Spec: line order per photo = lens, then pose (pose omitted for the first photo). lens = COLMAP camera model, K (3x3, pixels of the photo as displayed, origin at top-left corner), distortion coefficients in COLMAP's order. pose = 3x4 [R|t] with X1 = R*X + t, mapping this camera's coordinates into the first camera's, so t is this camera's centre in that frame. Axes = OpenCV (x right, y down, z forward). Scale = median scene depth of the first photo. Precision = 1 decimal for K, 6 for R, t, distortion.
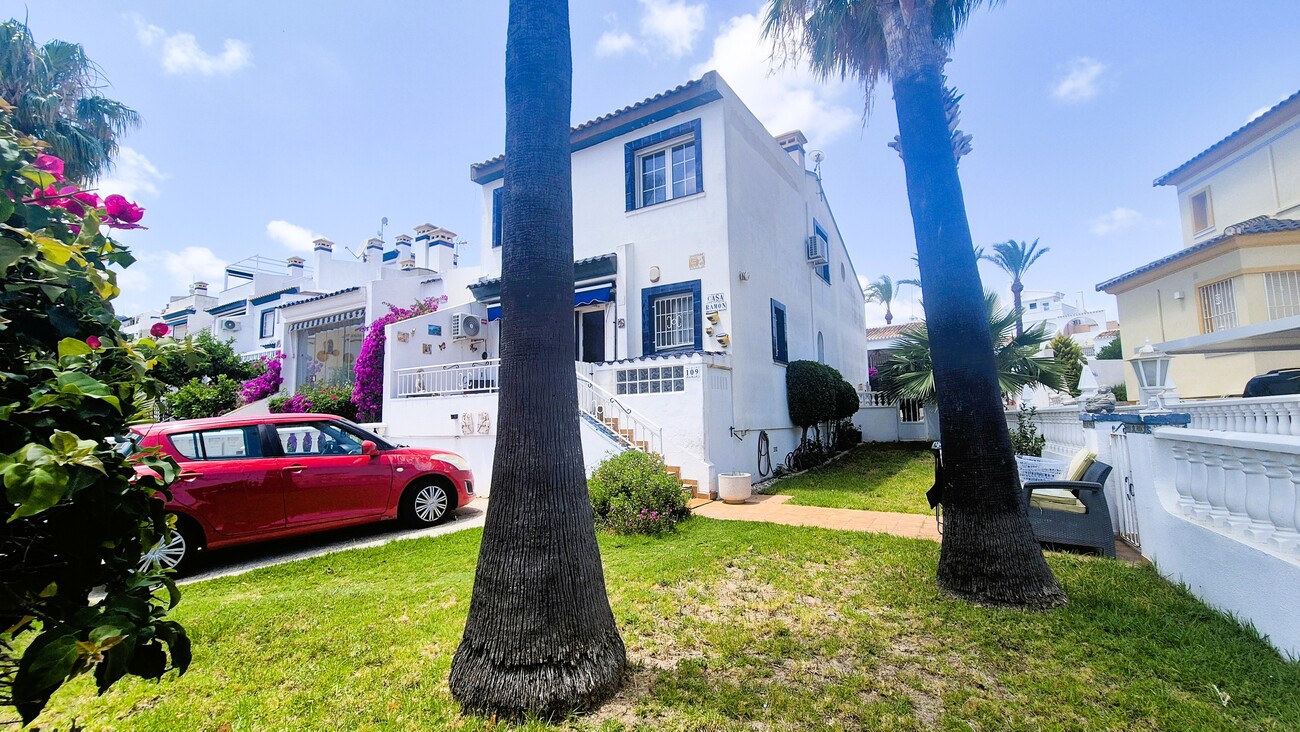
lens RADIAL K [[536.7, 0, 649.8], [0, 536.7, 370.7], [0, 0, 1]] dist [0.002138, 0.000893]
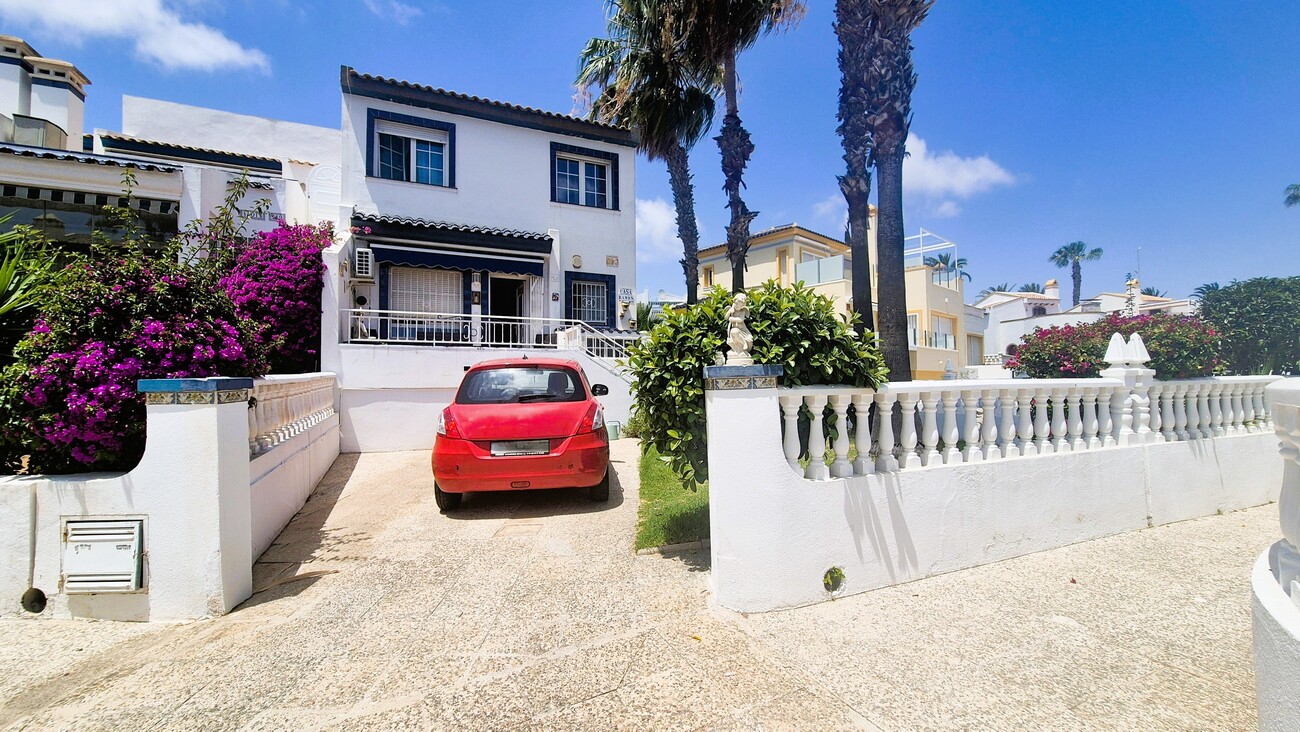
lens RADIAL K [[536.7, 0, 650.9], [0, 536.7, 364.8], [0, 0, 1]] dist [0.002138, 0.000893]
pose [[0.561223, 0.053219, 0.825952, -0.863722], [-0.079462, 0.996785, -0.010232, 0.053898], [-0.823842, -0.059889, 0.563647, 0.140686]]
